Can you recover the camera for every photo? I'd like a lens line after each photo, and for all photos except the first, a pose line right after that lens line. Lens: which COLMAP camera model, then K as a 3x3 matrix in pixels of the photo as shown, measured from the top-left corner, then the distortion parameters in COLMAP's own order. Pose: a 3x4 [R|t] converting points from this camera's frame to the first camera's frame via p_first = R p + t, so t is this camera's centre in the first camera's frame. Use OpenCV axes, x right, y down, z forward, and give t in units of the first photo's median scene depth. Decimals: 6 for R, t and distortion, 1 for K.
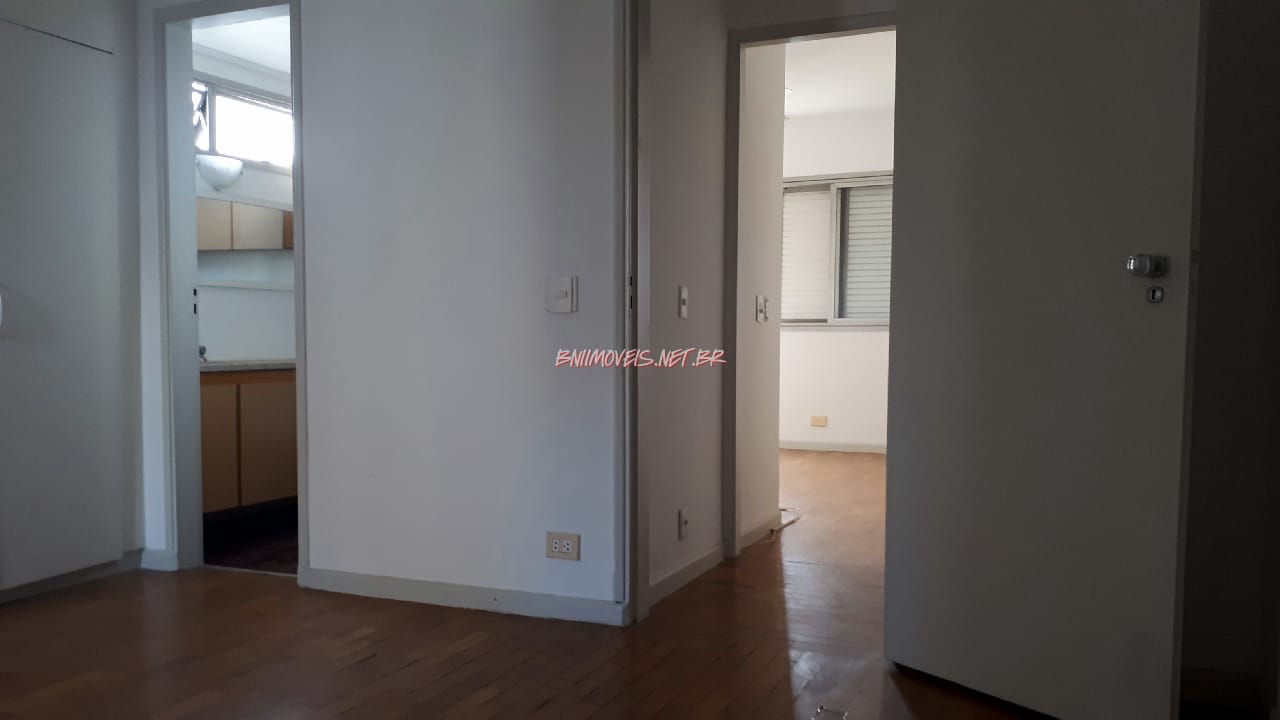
lens RADIAL K [[1016.7, 0, 635.9], [0, 1016.7, 386.3], [0, 0, 1]] dist [0.107215, -0.188161]
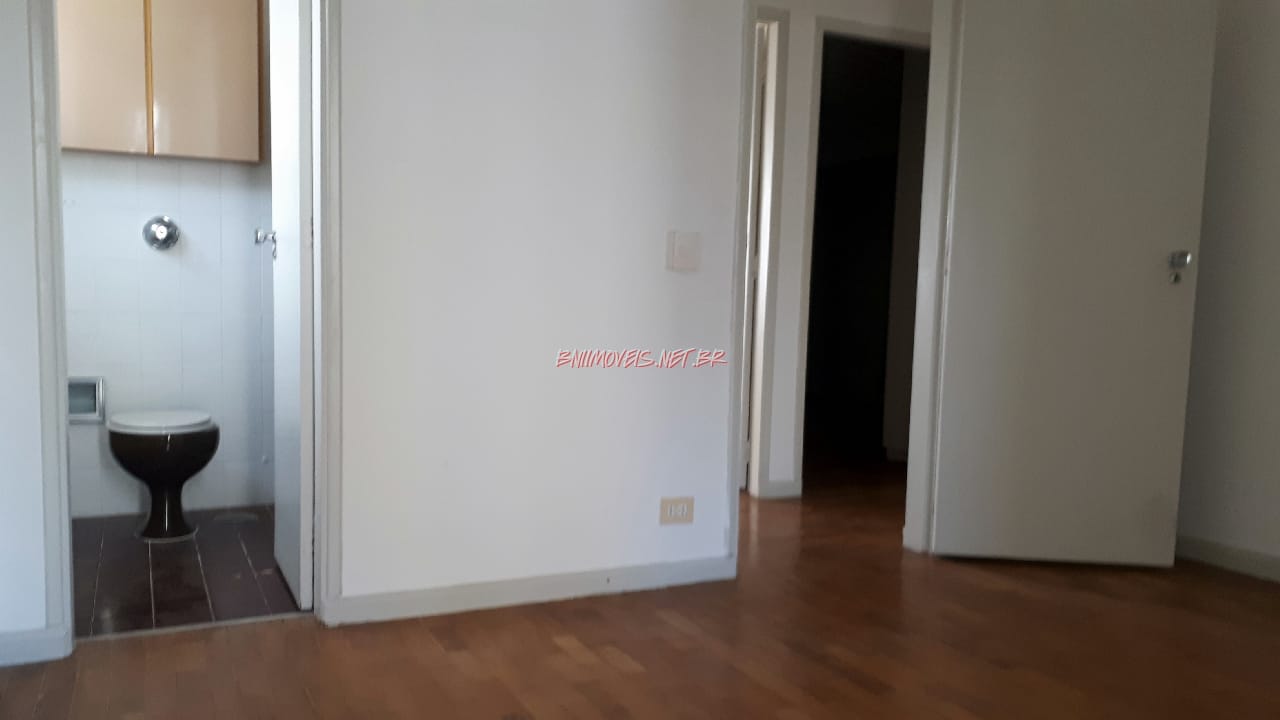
lens RADIAL K [[1016.7, 0, 635.9], [0, 1016.7, 386.3], [0, 0, 1]] dist [0.107215, -0.188161]
pose [[0.661292, -0.061758, 0.747582, -0.814621], [0.015355, 0.997511, 0.068822, -0.029965], [-0.749972, -0.034033, 0.660594, 0.385345]]
